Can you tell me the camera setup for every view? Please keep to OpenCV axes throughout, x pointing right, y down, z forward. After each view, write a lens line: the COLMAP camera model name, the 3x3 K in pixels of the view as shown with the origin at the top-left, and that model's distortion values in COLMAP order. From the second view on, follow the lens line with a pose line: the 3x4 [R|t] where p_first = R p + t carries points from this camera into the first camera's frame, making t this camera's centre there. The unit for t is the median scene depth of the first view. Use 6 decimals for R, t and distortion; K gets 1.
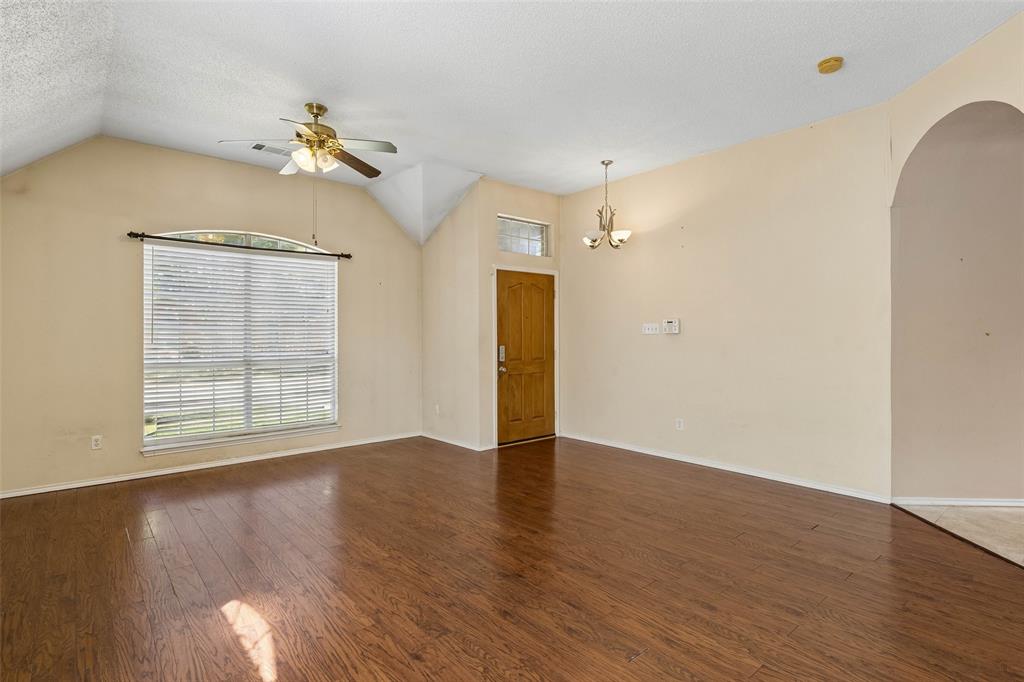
lens RADIAL K [[510.9, 0, 518.1], [0, 510.9, 330.8], [0, 0, 1]] dist [0.012899, -0.021906]
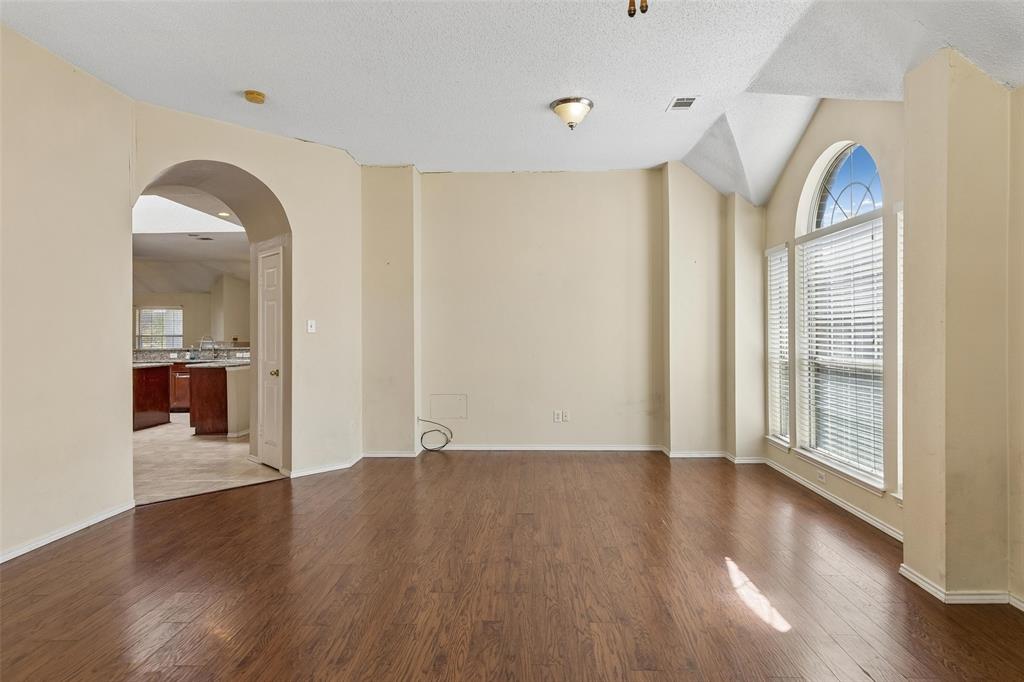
lens RADIAL K [[559.7, 0, 517.5], [0, 559.7, 339.0], [0, 0, 1]] dist [0.007959, 0.001489]
pose [[-0.733994, 0.005036, 0.679137, -0.421333], [0.003560, 0.999987, -0.003567, 0.012532], [-0.679146, -0.000201, -0.734003, 0.961928]]
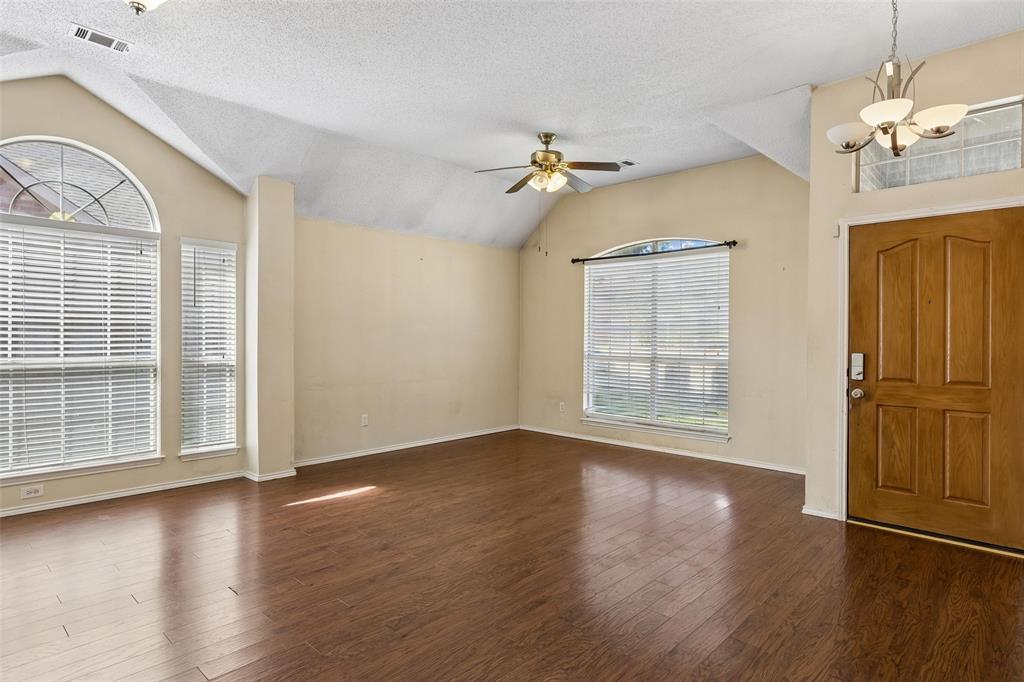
lens RADIAL K [[559.7, 0, 517.5], [0, 559.7, 339.0], [0, 0, 1]] dist [0.007959, 0.001489]
pose [[0.102780, 0.011438, -0.994638, 0.647394], [0.002666, 0.999927, 0.011774, 0.004348], [0.994701, -0.003862, 0.102742, 0.608225]]
